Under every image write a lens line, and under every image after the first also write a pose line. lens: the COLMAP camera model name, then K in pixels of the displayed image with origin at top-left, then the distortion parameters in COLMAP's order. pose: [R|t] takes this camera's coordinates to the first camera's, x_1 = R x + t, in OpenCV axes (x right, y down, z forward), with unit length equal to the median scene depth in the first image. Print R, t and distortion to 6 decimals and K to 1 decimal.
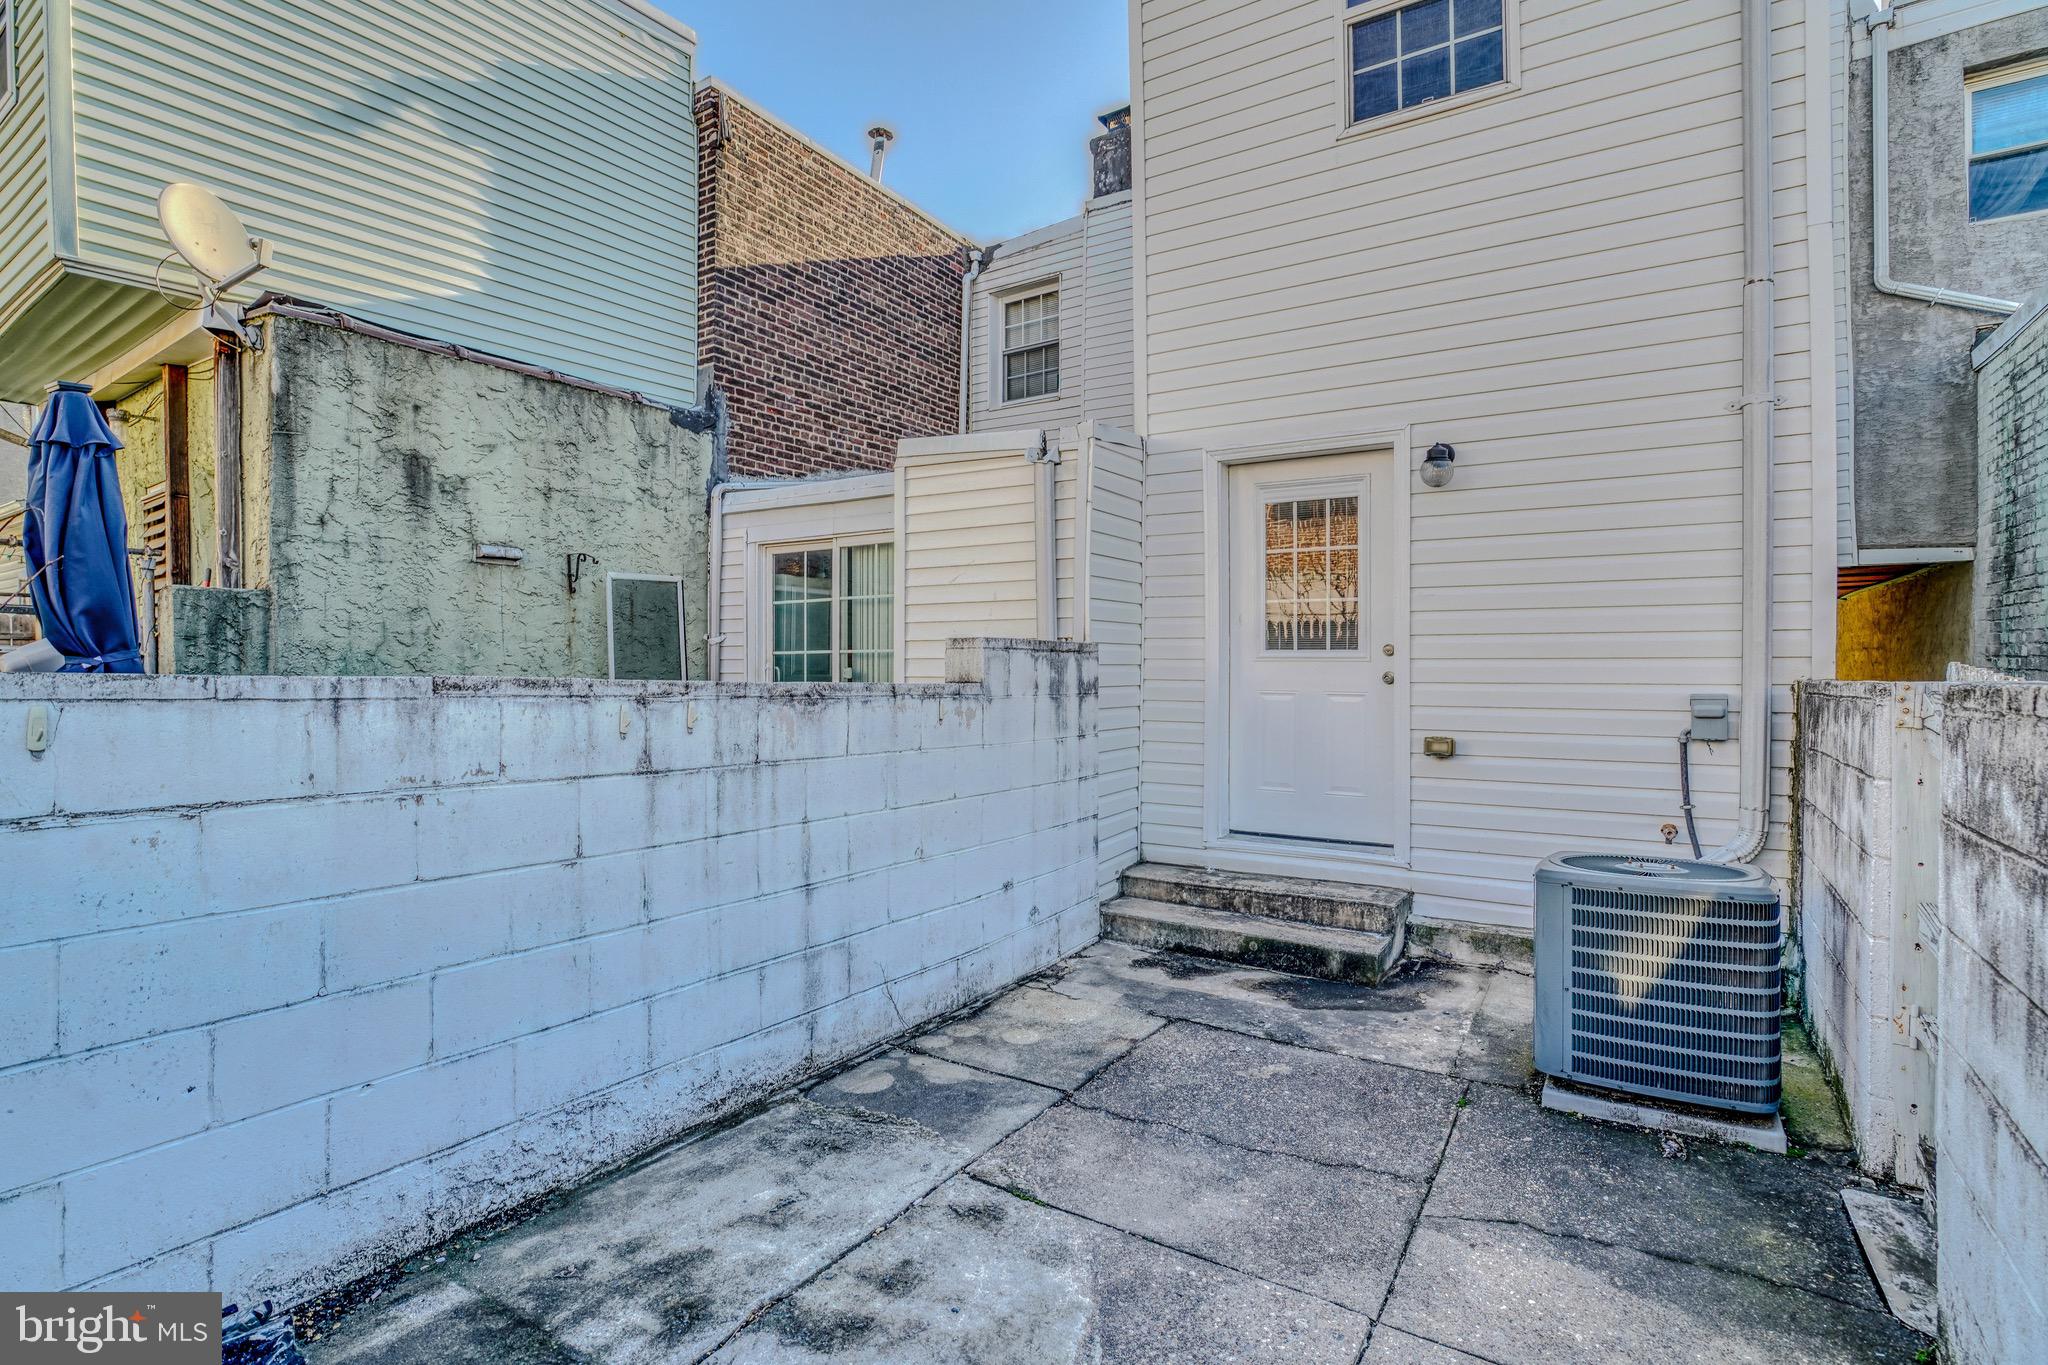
lens RADIAL K [[1028.9, 0, 1026.9], [0, 1028.9, 669.8], [0, 0, 1]] dist [-0.073322, 0.031138]
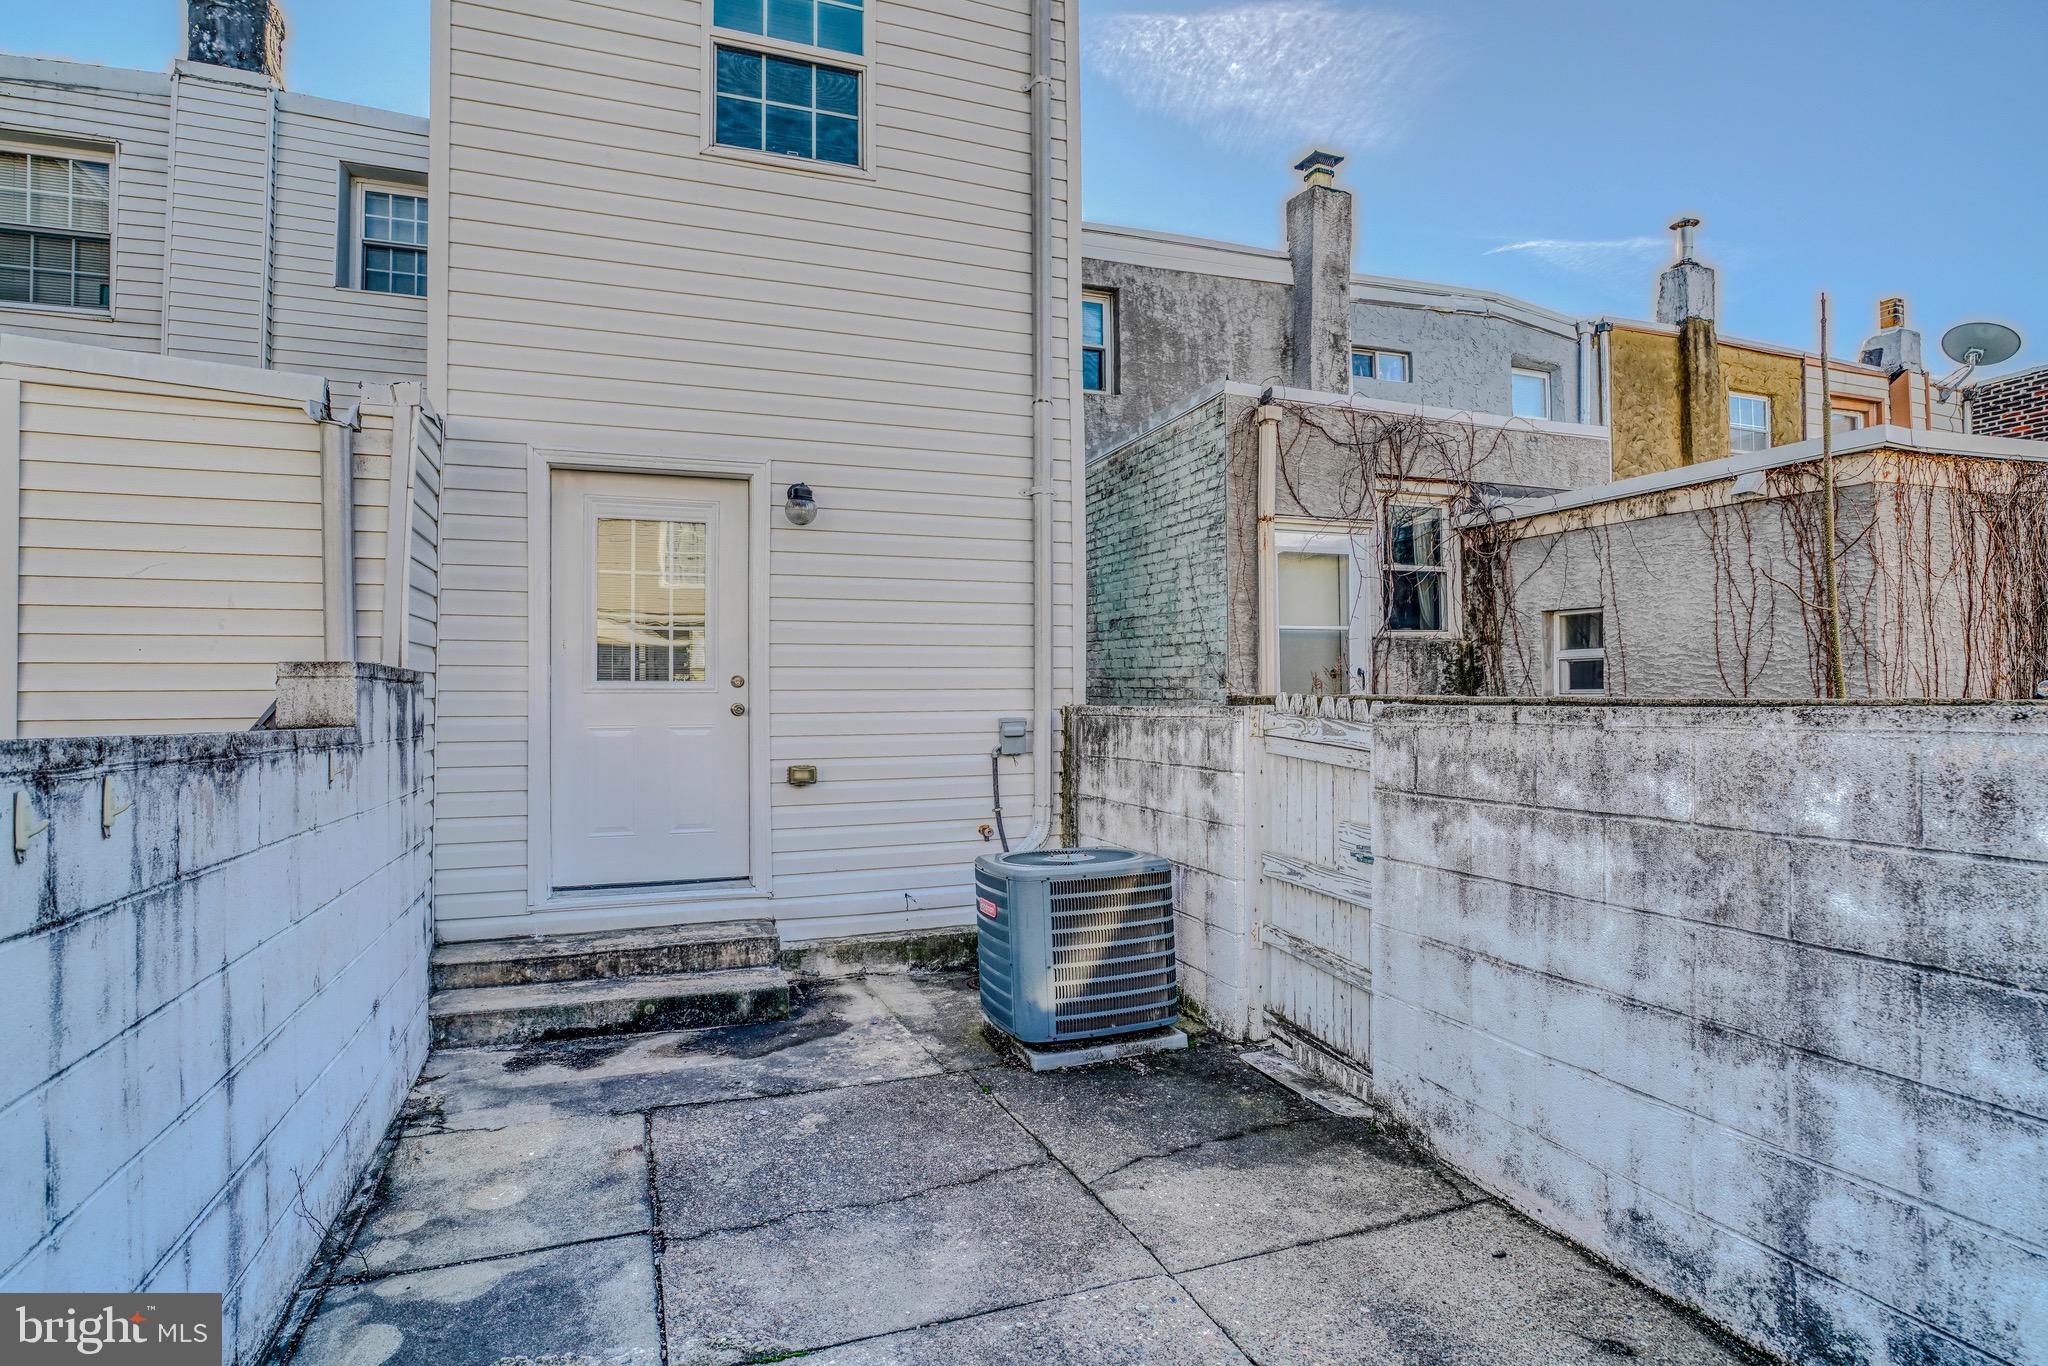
lens RADIAL K [[1014.7, 0, 1024.0], [0, 1014.7, 683.0], [0, 0, 1]] dist [-0.071212, 0.031502]
pose [[0.580458, 0.003771, 0.814282, -0.325515], [0.009258, 0.999894, -0.011230, -0.004890], [-0.814238, 0.014057, 0.580361, 0.228484]]
